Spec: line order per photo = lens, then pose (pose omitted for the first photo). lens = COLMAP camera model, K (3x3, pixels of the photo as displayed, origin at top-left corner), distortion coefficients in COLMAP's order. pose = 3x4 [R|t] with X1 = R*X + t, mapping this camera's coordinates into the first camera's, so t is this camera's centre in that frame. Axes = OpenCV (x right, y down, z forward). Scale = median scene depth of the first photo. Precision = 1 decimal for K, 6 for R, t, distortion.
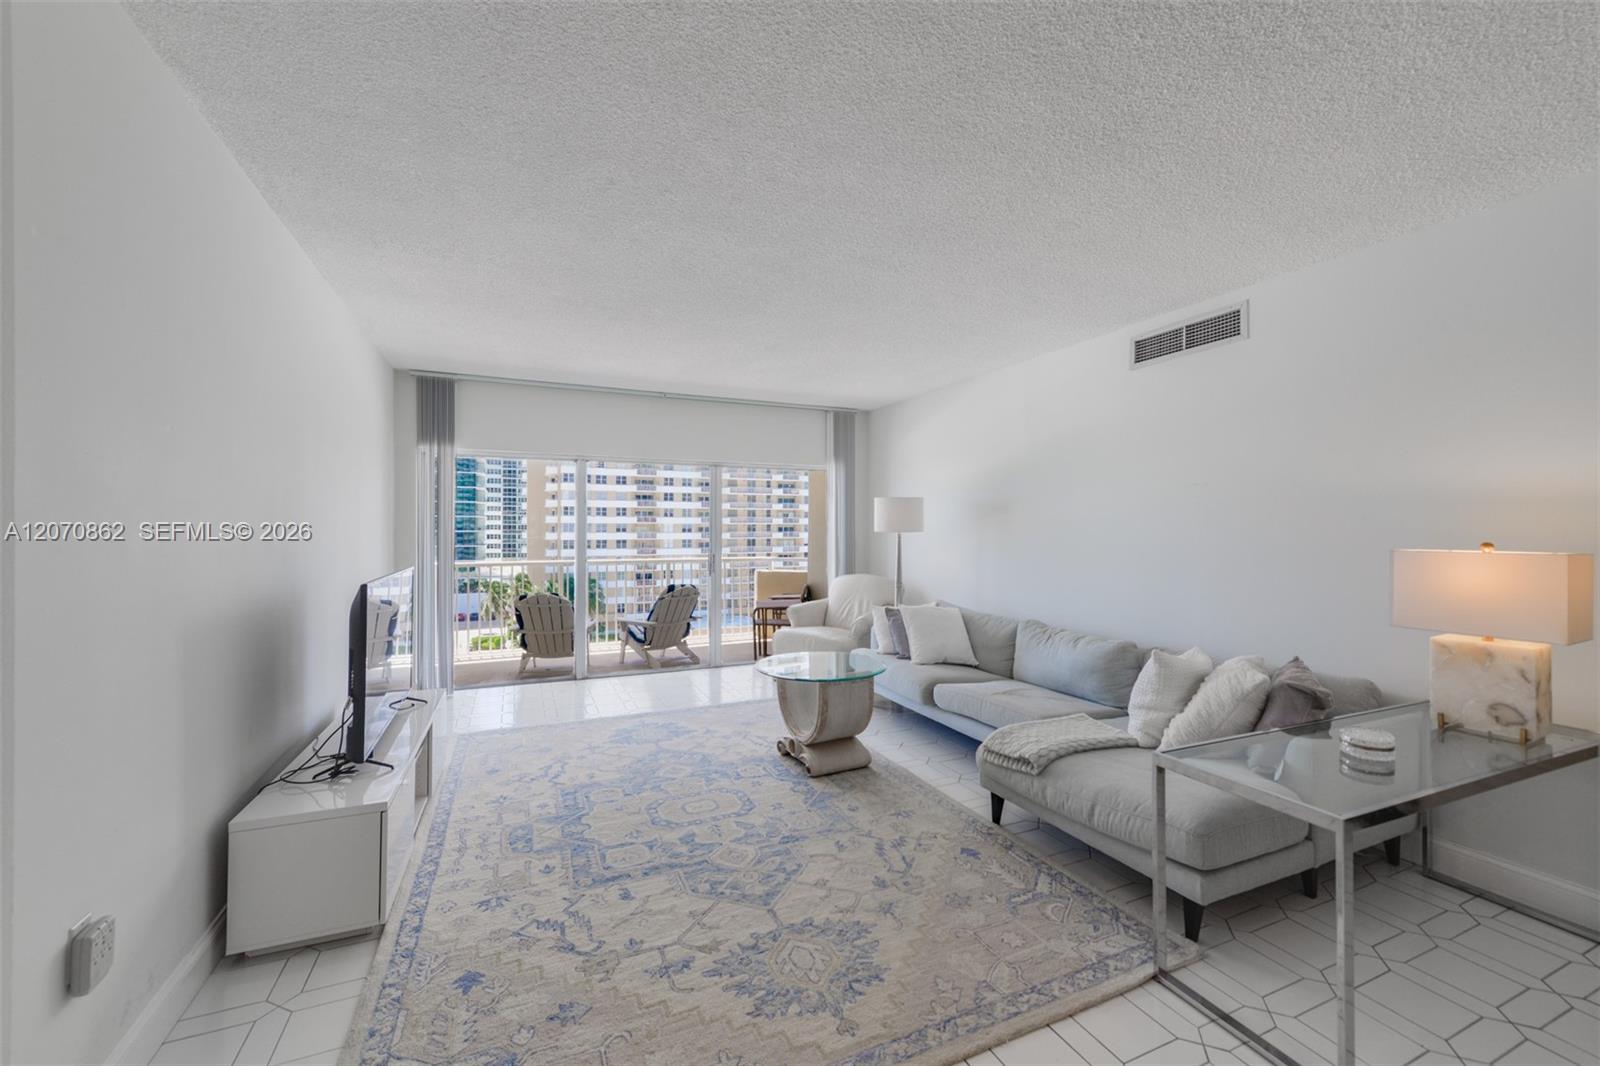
lens RADIAL K [[632.8, 0, 771.0], [0, 632.8, 521.8], [0, 0, 1]] dist [0.001774, -0.001299]
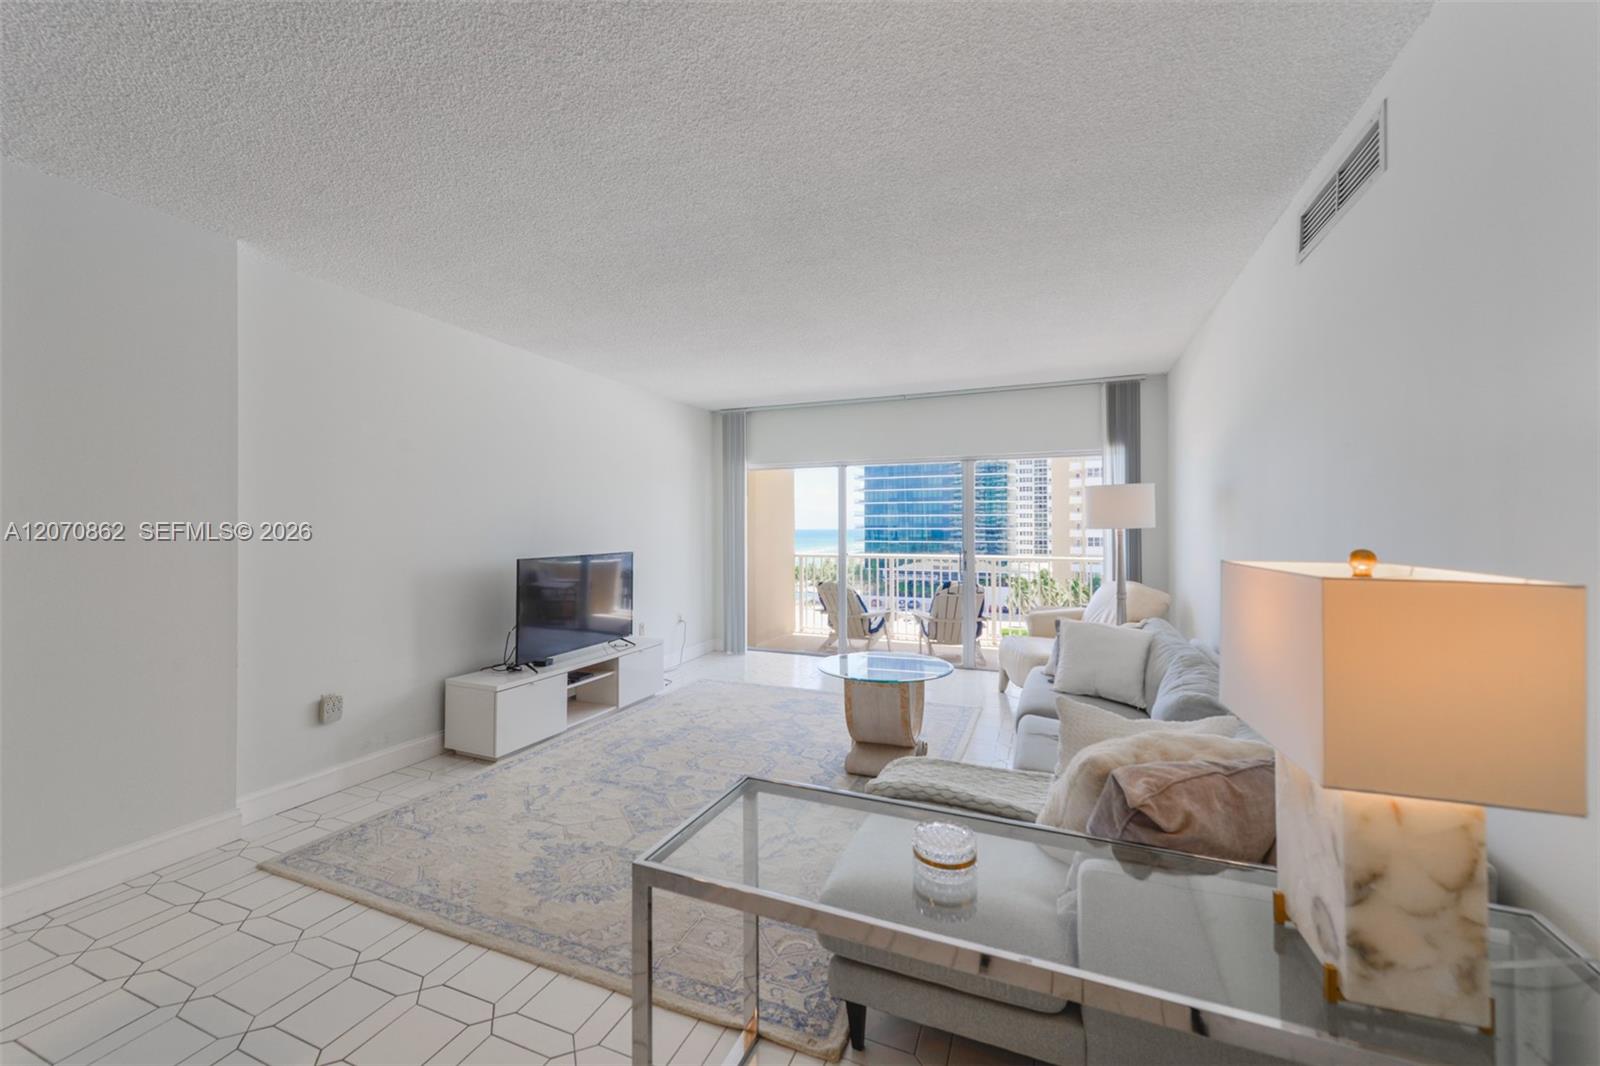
lens RADIAL K [[632.8, 0, 804.1], [0, 632.8, 522.6], [0, 0, 1]] dist [0.001774, -0.001299]
pose [[0.705390, -0.003746, -0.708809, 0.739182], [0.007412, 0.999970, 0.002092, 0.005048], [0.708781, -0.006730, 0.705397, 0.250900]]
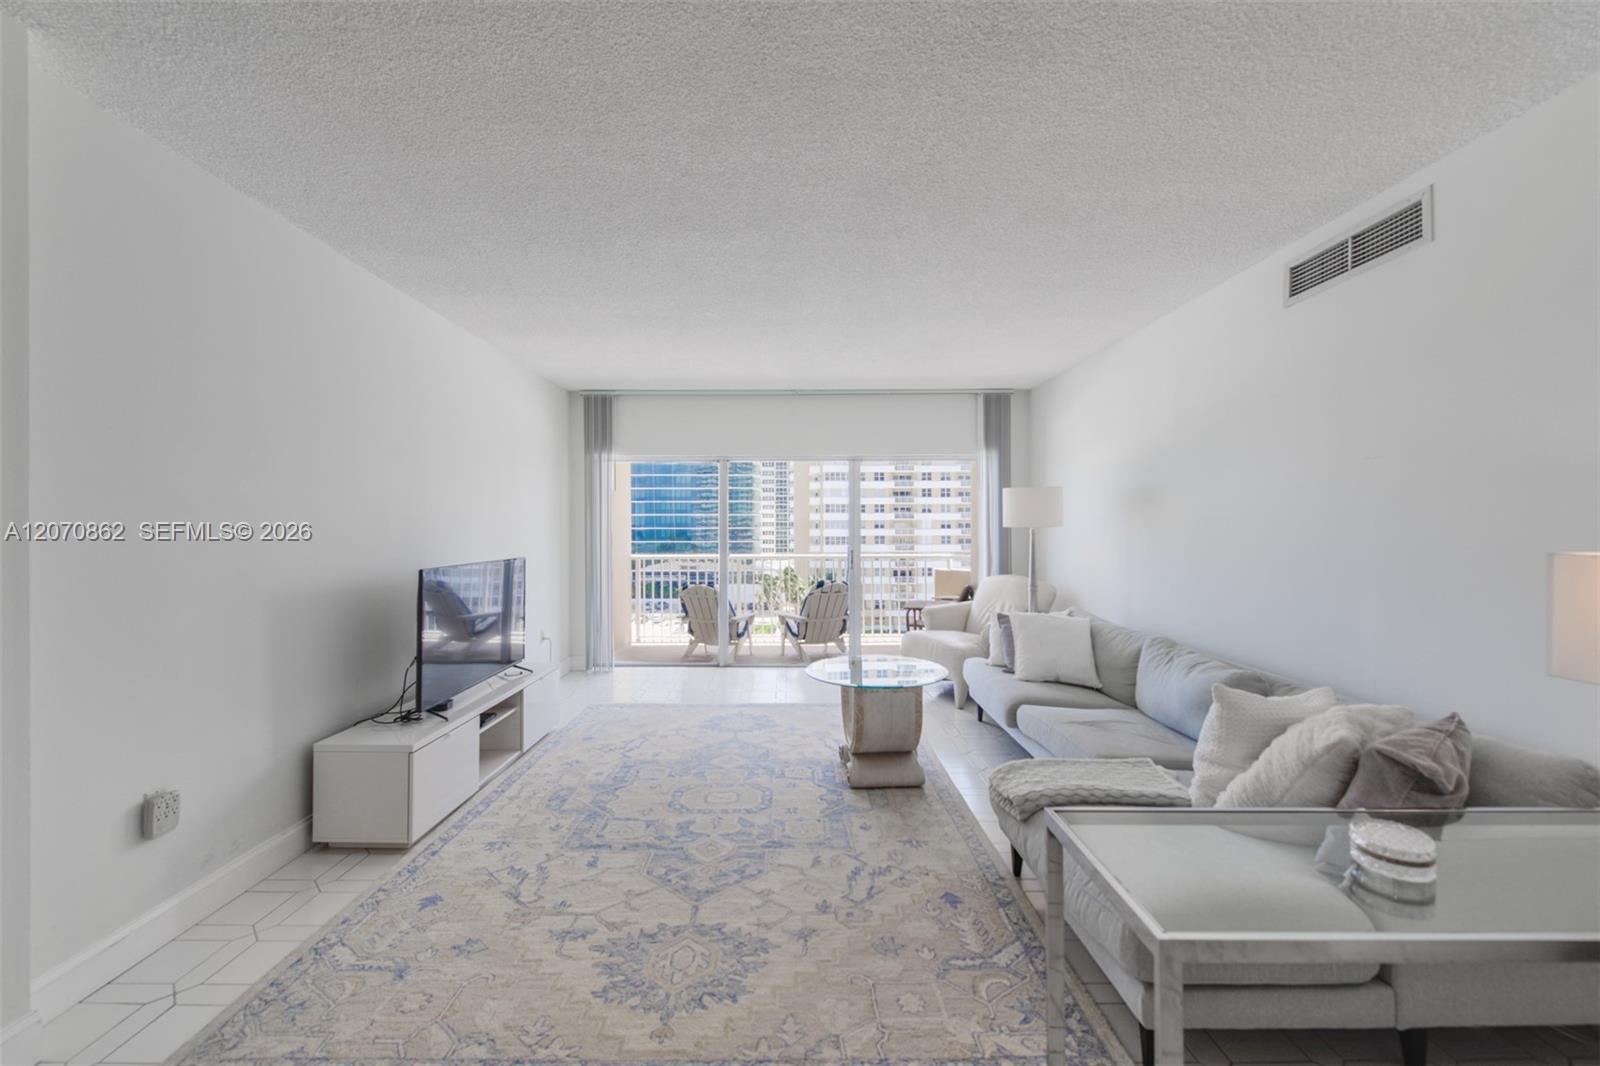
lens RADIAL K [[632.8, 0, 784.0], [0, 632.8, 520.5], [0, 0, 1]] dist [0.001774, -0.001299]
pose [[0.918753, -0.008060, -0.394750, 0.354541], [0.009522, 0.999953, 0.001745, 0.002065], [0.394718, -0.005362, 0.918787, 0.092956]]
